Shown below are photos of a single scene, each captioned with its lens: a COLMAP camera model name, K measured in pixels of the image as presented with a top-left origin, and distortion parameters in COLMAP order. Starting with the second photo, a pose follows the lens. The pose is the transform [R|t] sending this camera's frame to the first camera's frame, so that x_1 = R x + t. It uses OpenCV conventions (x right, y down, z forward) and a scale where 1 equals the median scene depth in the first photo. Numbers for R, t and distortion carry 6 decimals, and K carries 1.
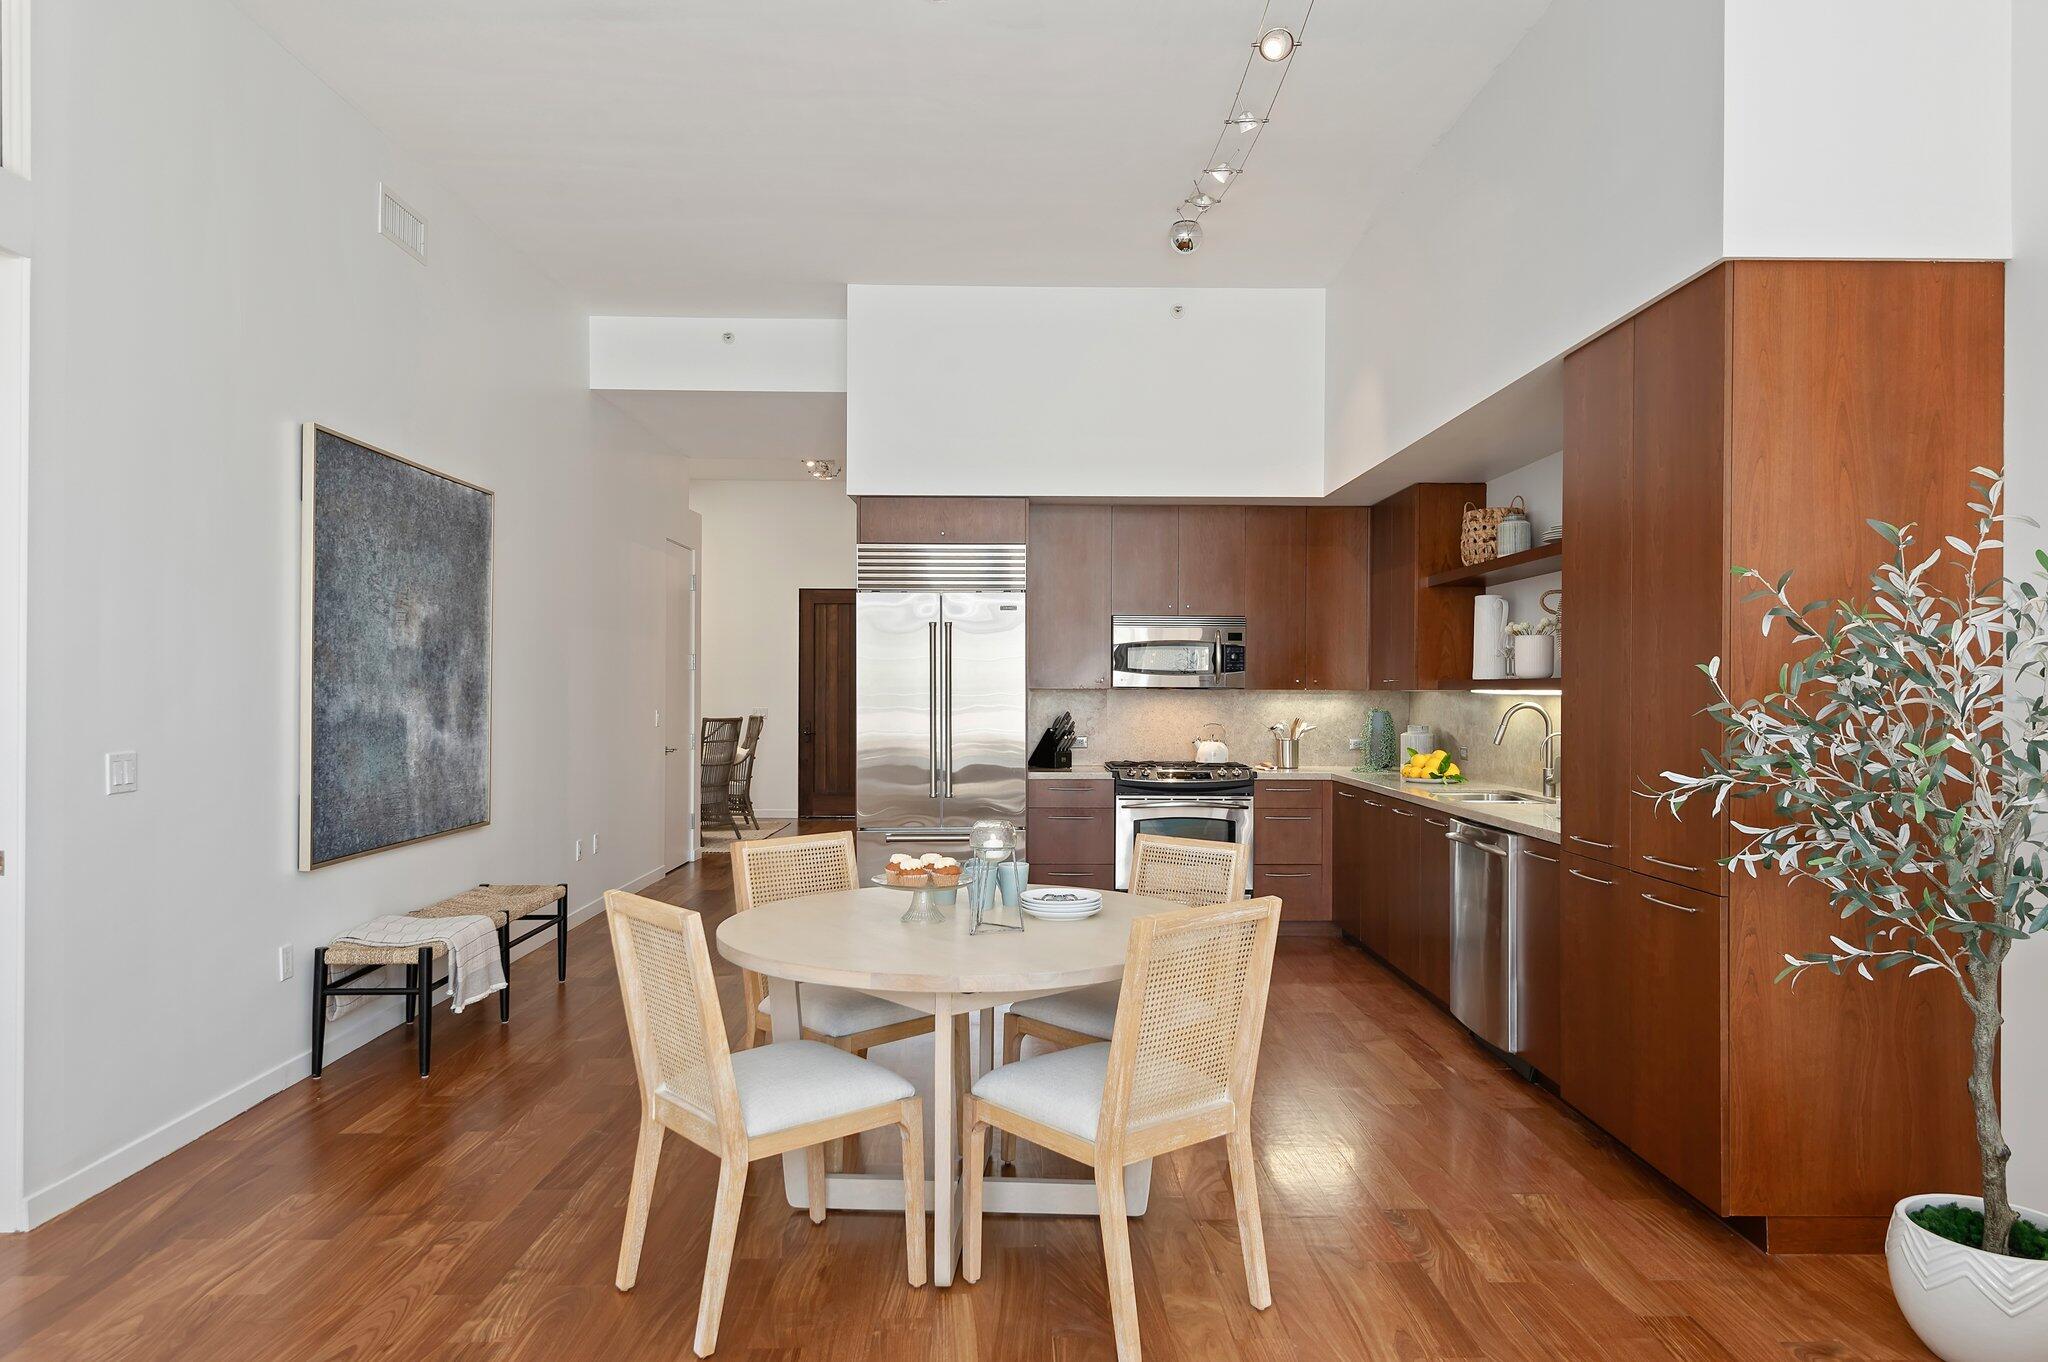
lens RADIAL K [[1286.5, 0, 1030.2], [0, 1286.5, 681.4], [0, 0, 1]] dist [0.035236, -0.002961]
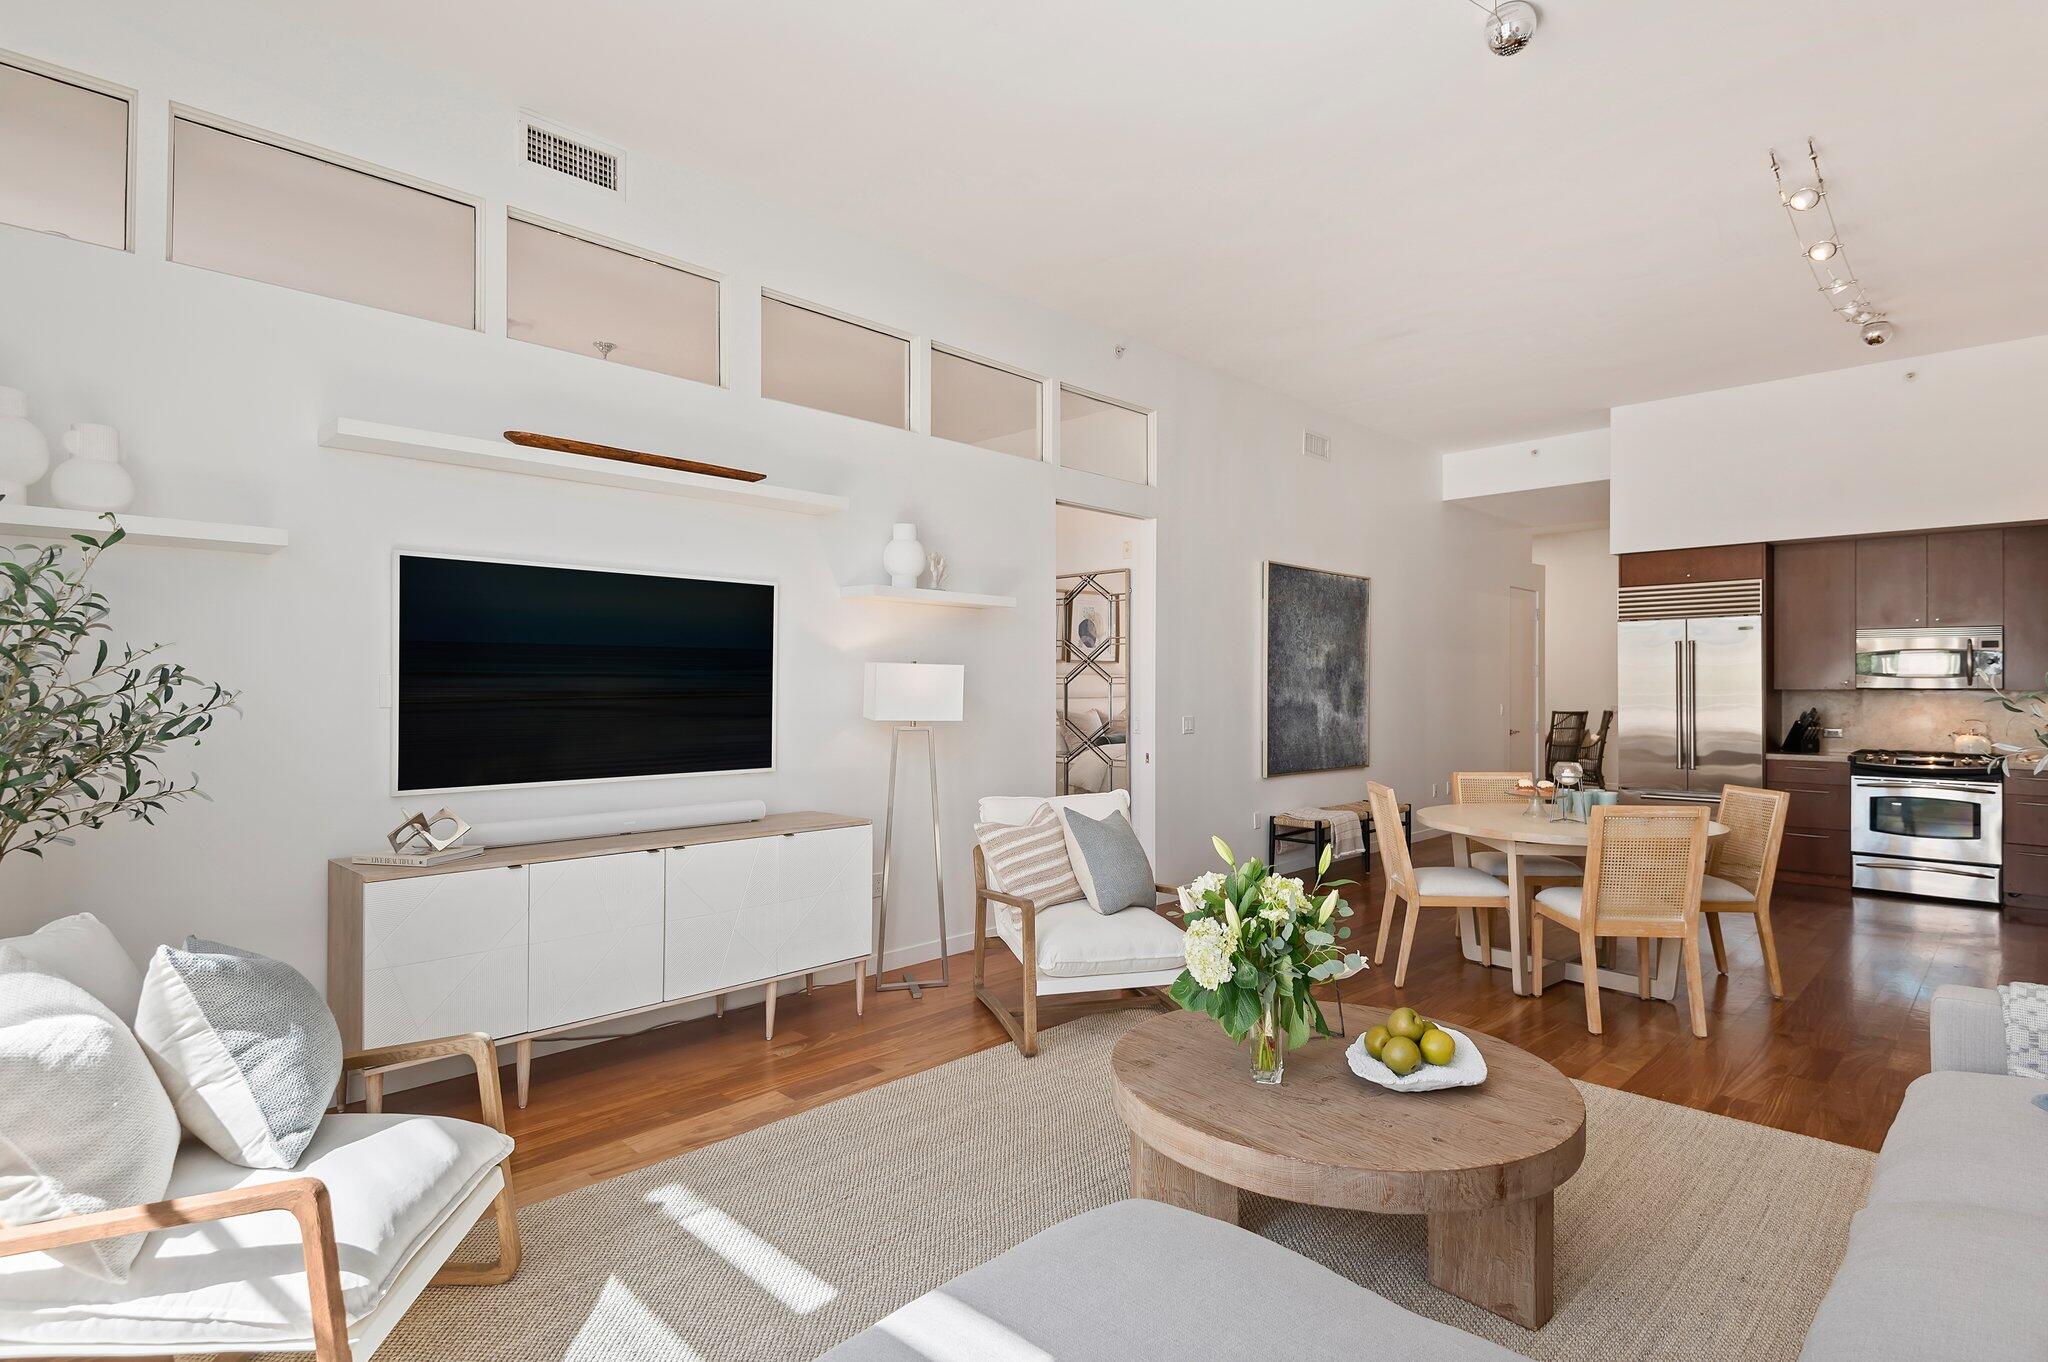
lens RADIAL K [[1062.2, 0, 1028.0], [0, 1062.2, 681.0], [0, 0, 1]] dist [-0.001464, -0.000204]
pose [[0.697286, -0.006248, -0.716766, 0.286970], [0.004324, 0.999980, -0.004510, -0.001537], [0.716780, 0.000045, 0.697300, -0.328591]]
